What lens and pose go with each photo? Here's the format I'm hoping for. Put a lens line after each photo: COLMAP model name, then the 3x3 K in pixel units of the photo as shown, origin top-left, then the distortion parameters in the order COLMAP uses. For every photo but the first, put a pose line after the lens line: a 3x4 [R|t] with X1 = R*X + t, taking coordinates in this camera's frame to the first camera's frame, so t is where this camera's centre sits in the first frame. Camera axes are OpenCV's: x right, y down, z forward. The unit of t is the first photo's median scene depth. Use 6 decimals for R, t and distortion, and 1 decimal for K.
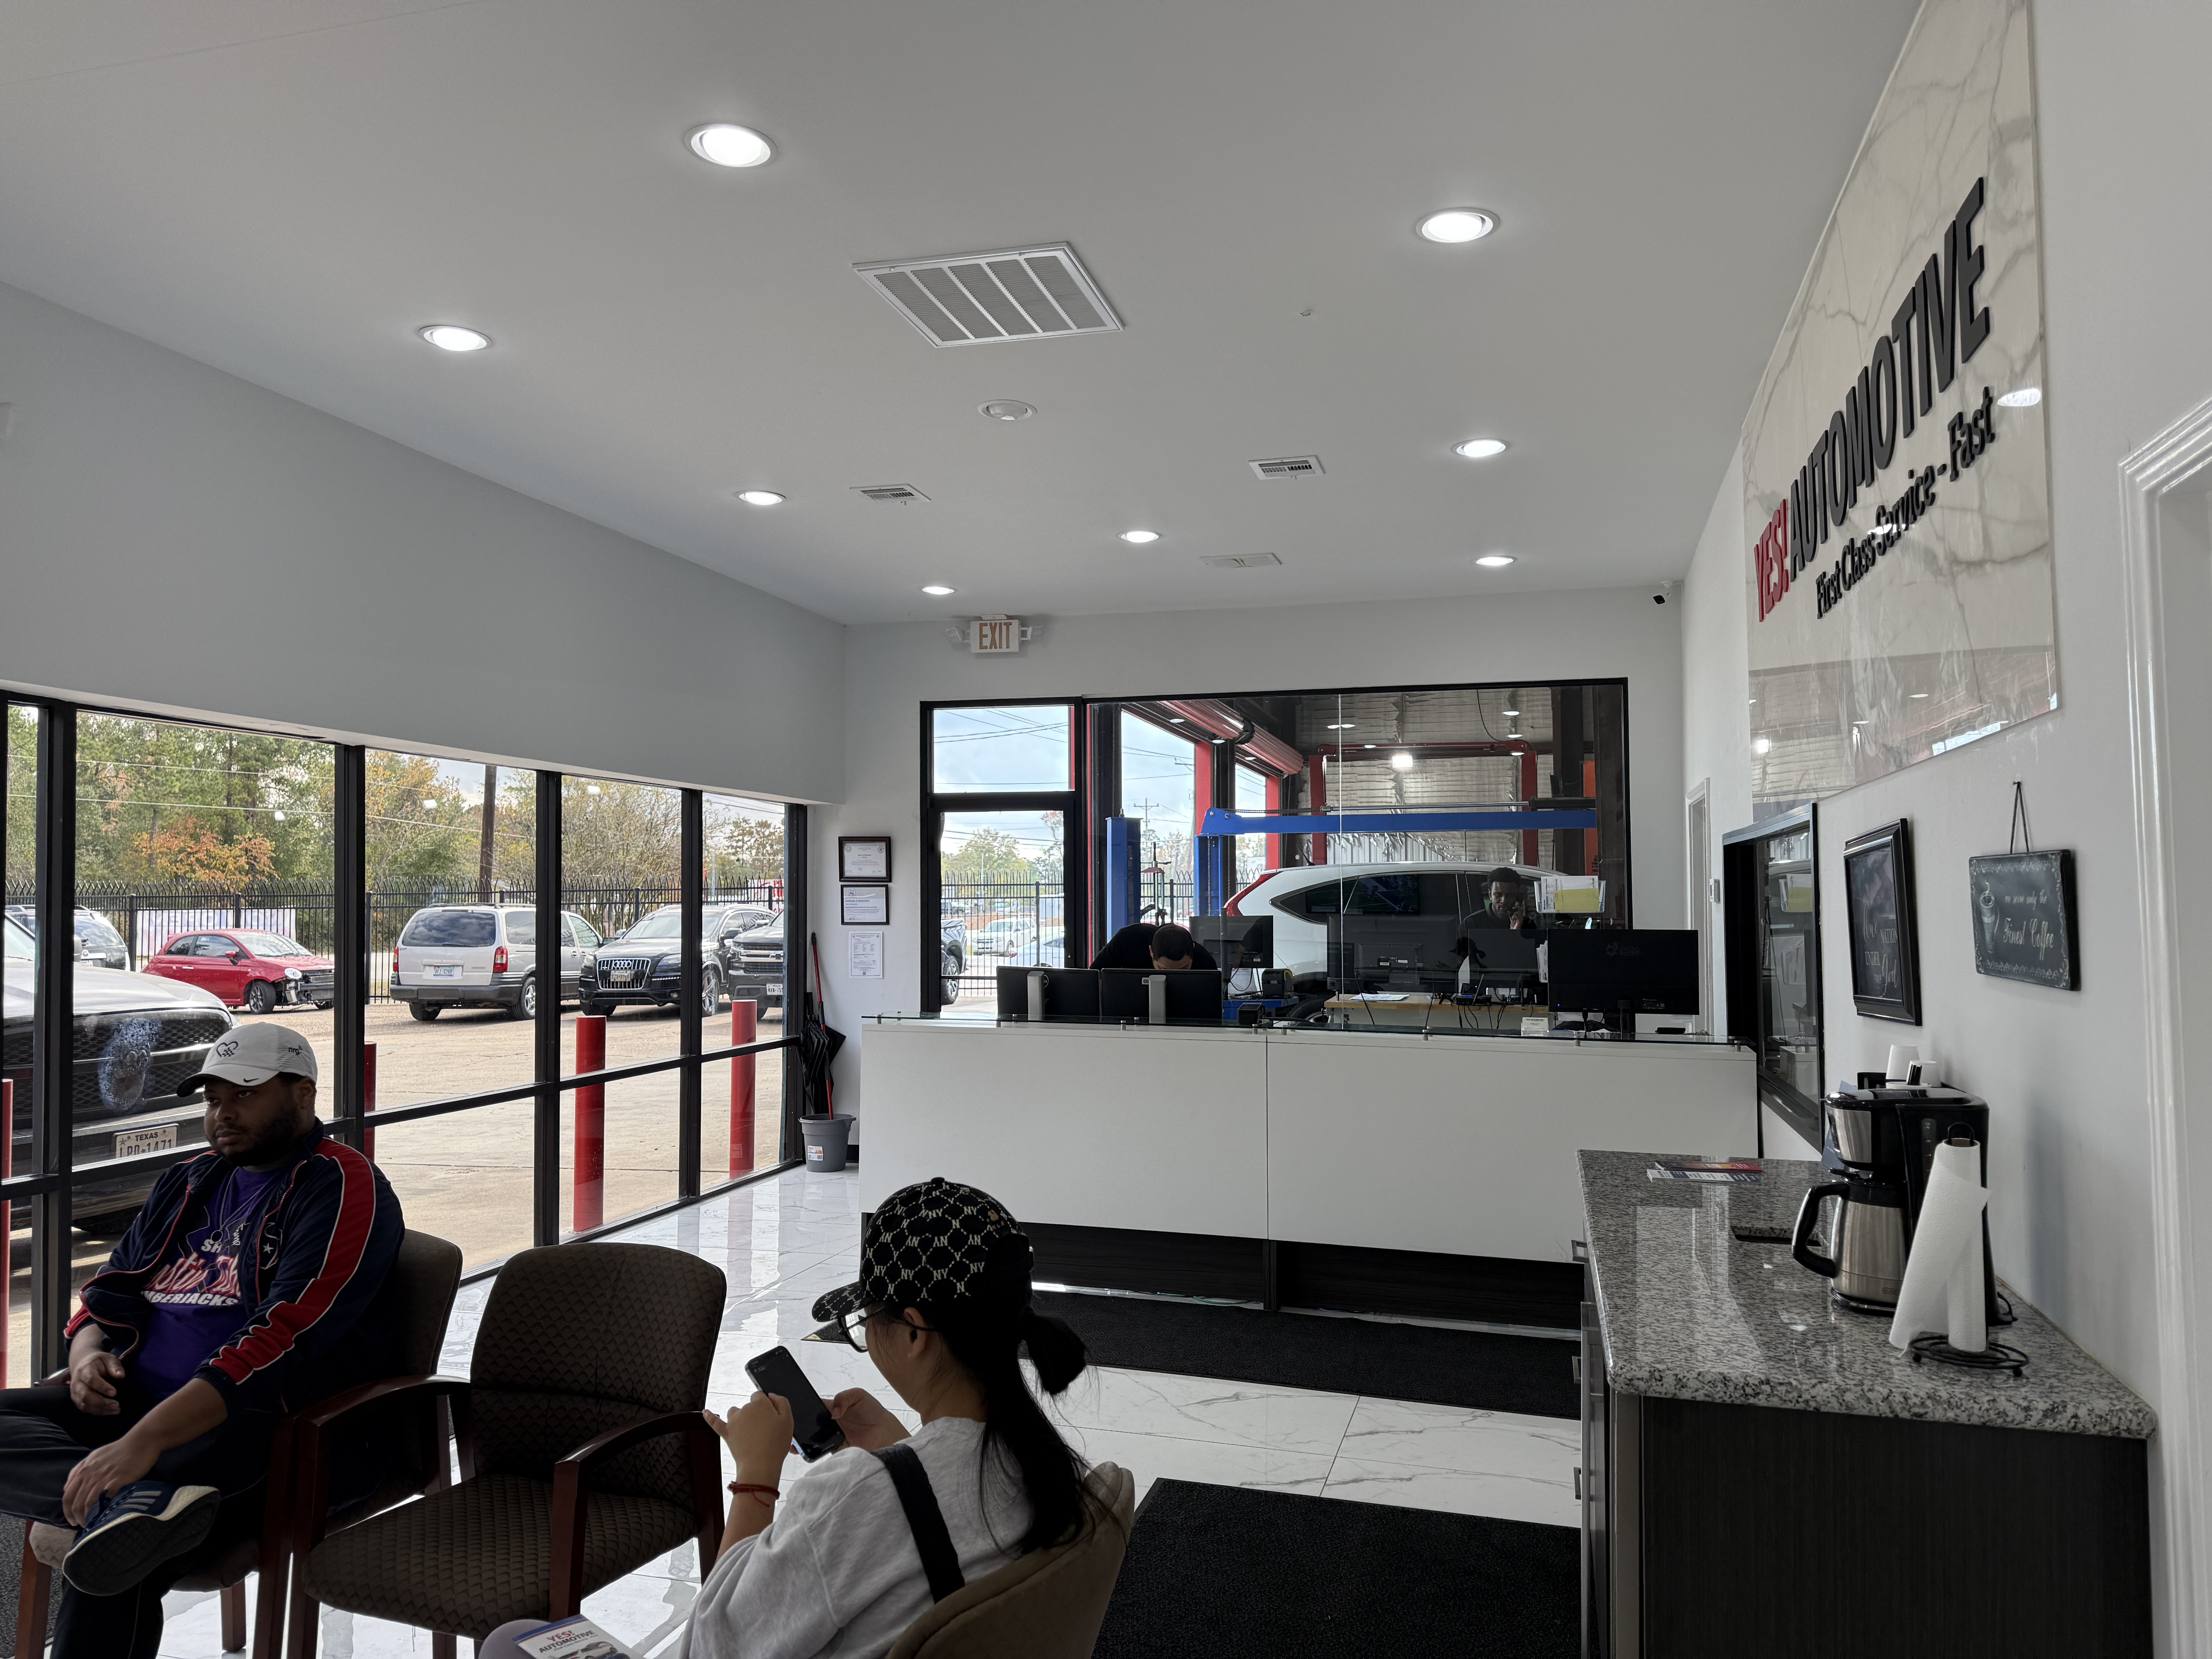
lens RADIAL K [[1543.6, 0, 1101.6], [0, 1543.6, 867.5], [0, 0, 1]] dist [0.102122, -0.142929]
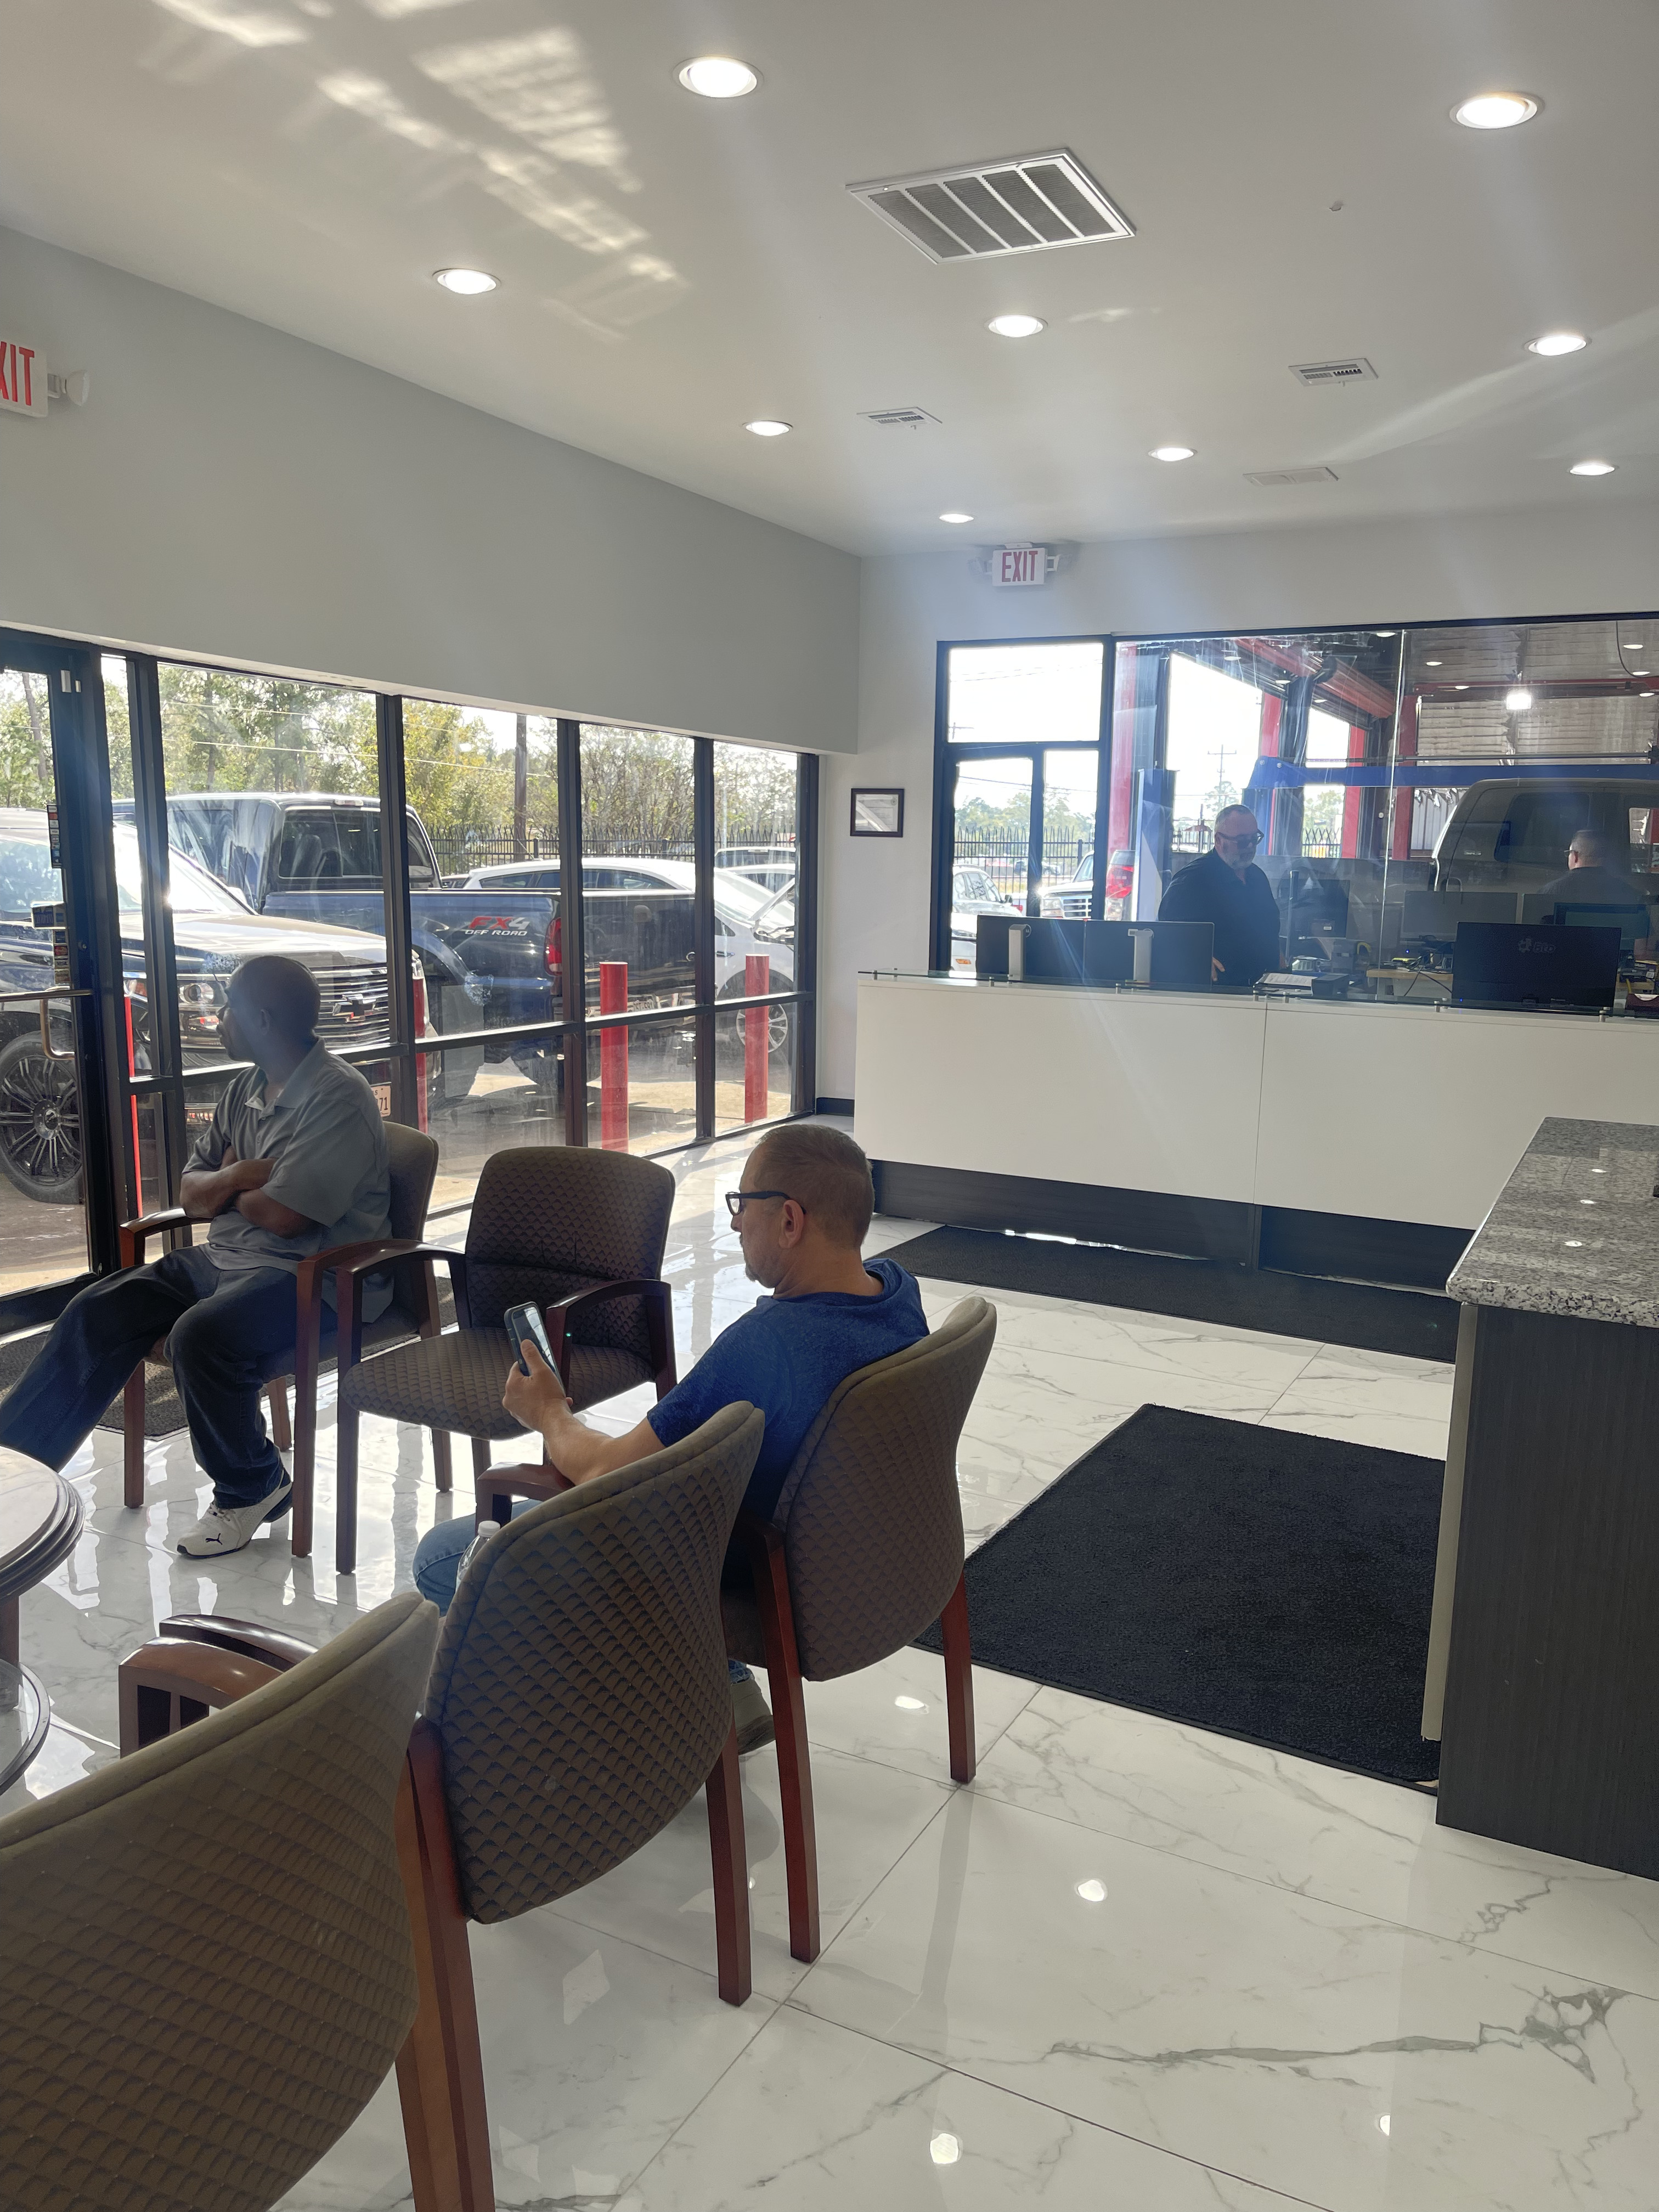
lens RADIAL K [[1613.7, 0, 838.8], [0, 1613.7, 1166.1], [0, 0, 1]] dist [0.084170, -0.107497]
pose [[0.982836, 0.052638, -0.176815, 0.031537], [-0.014730, 0.977760, 0.209208, -0.000818], [0.183895, -0.203013, 0.961753, -0.068644]]
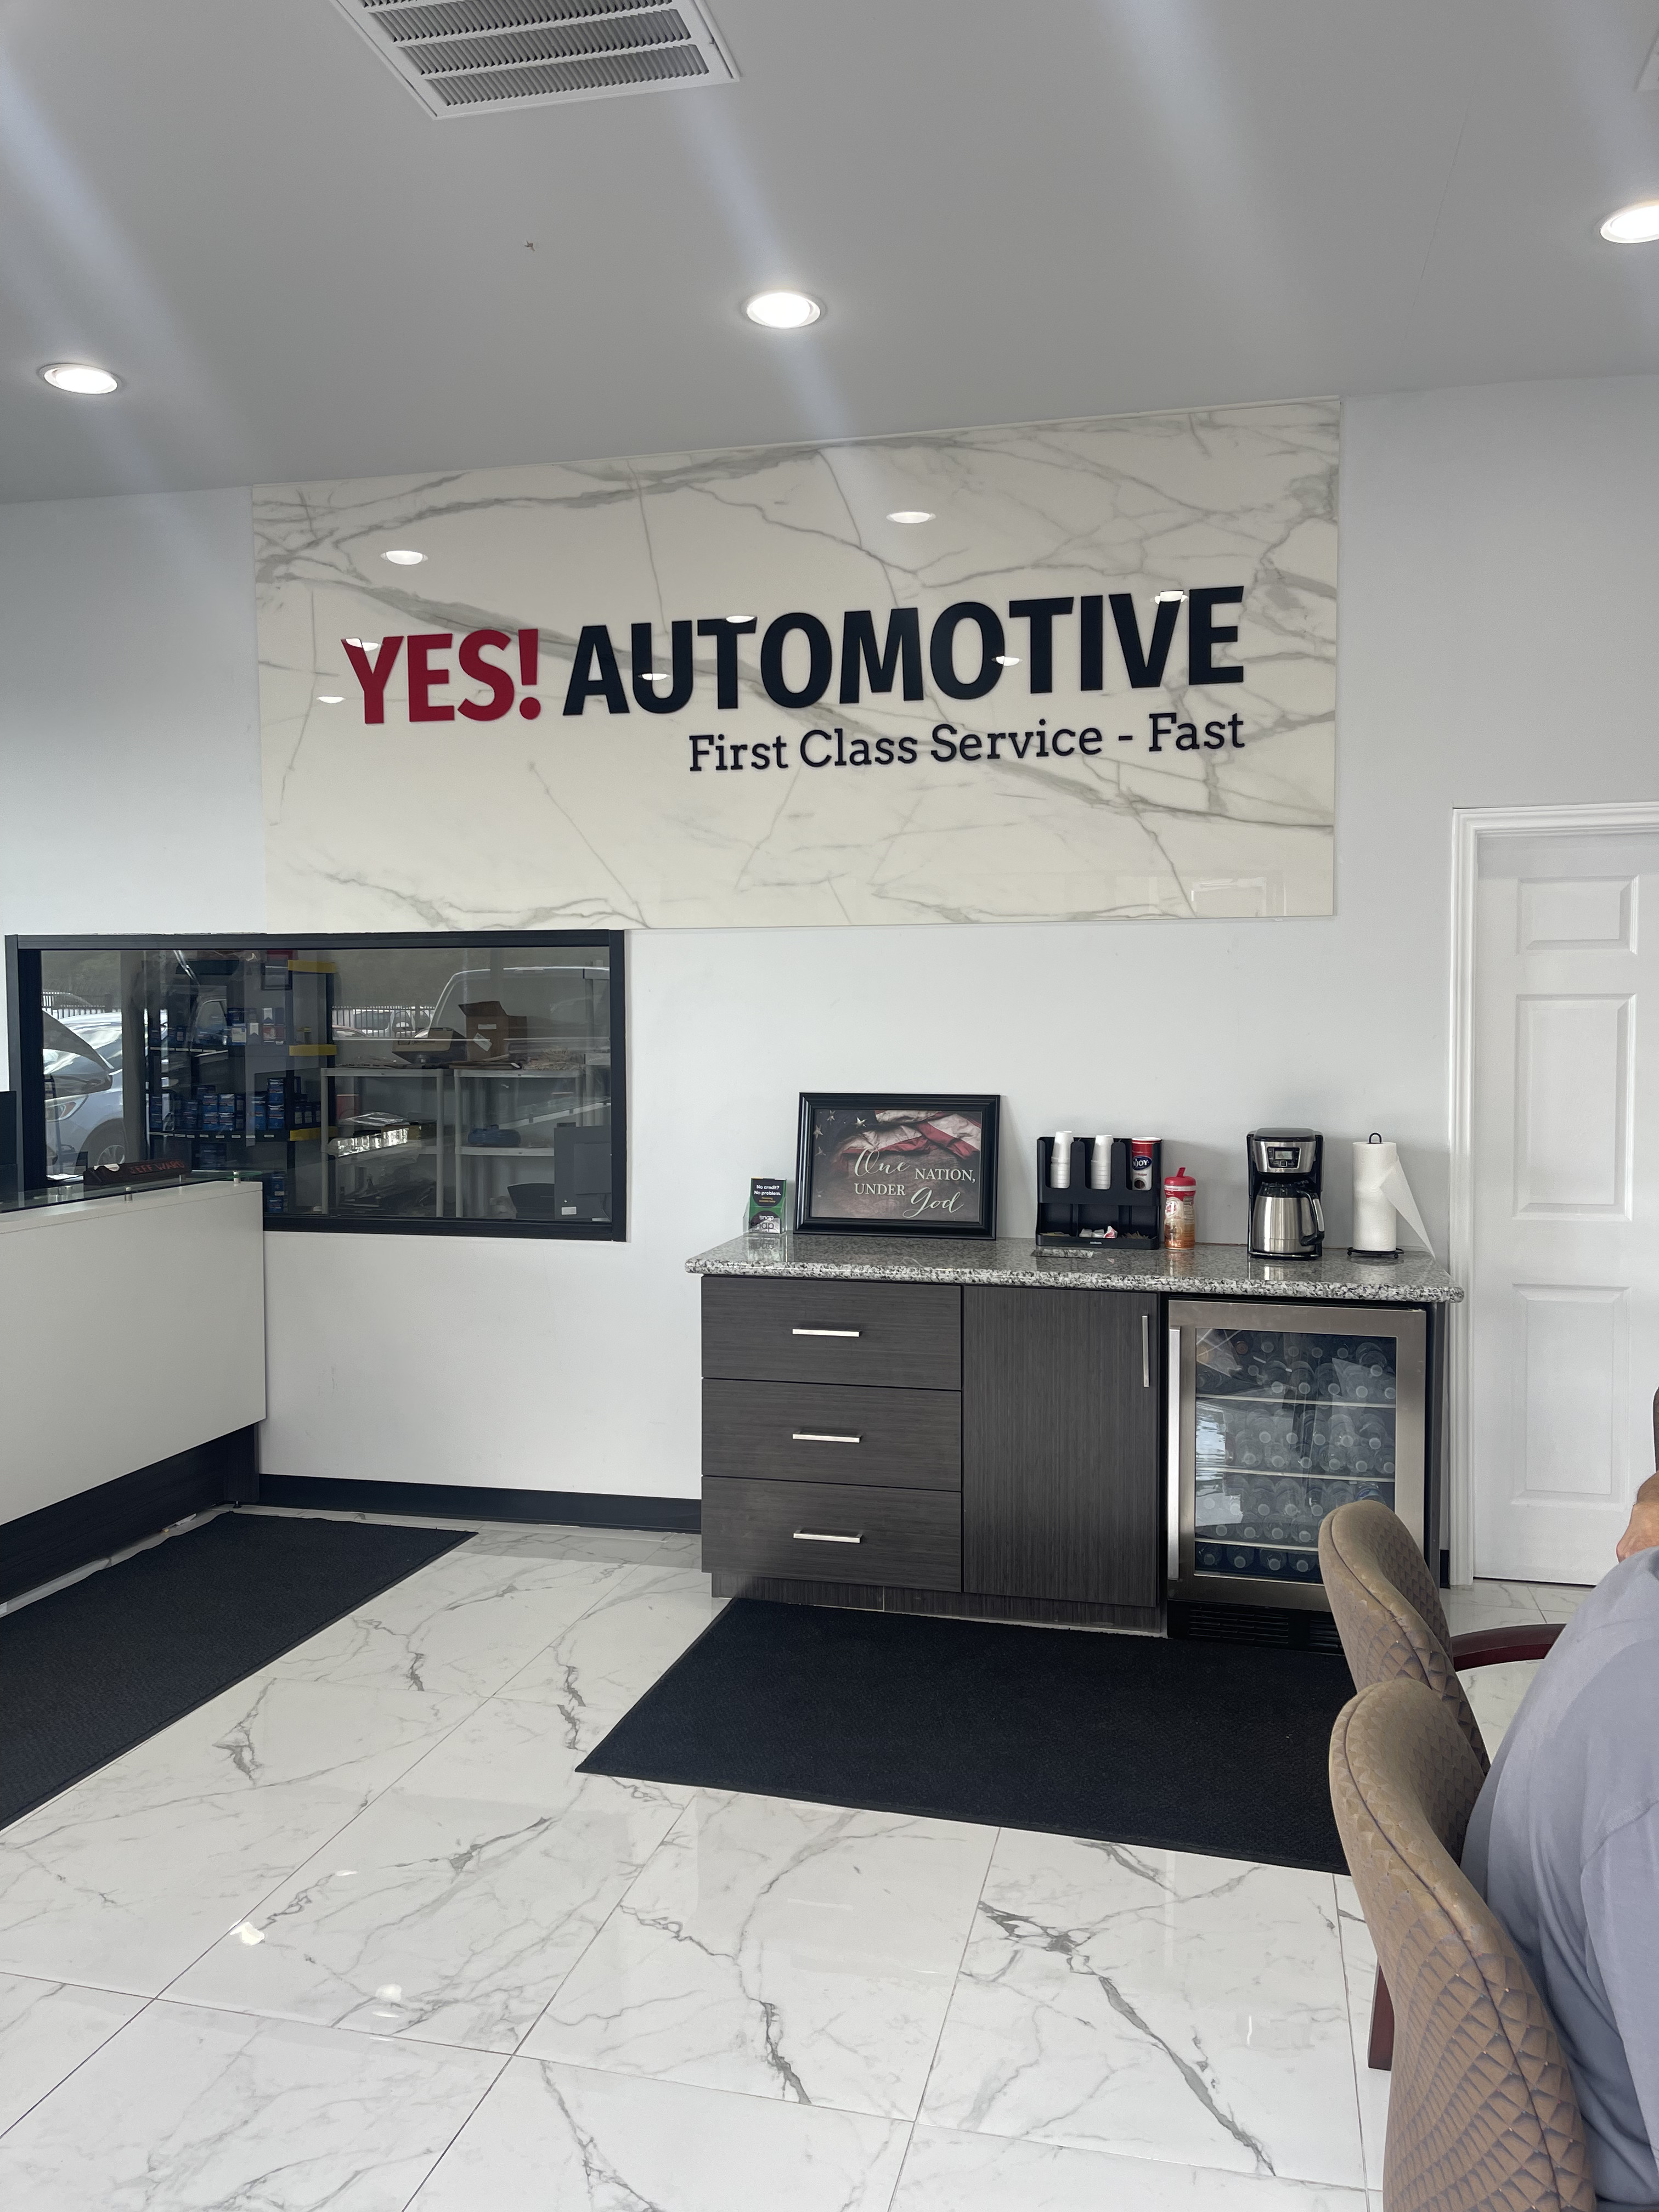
lens RADIAL K [[1624.6, 0, 829.3], [0, 1624.6, 1137.3], [0, 0, 1]] dist [0.060101, -0.068703]
pose [[-0.072101, -0.066957, 0.995147, -0.551832], [-0.029644, 0.997447, 0.064964, 0.015798], [-0.996957, -0.024816, -0.073902, 0.700431]]
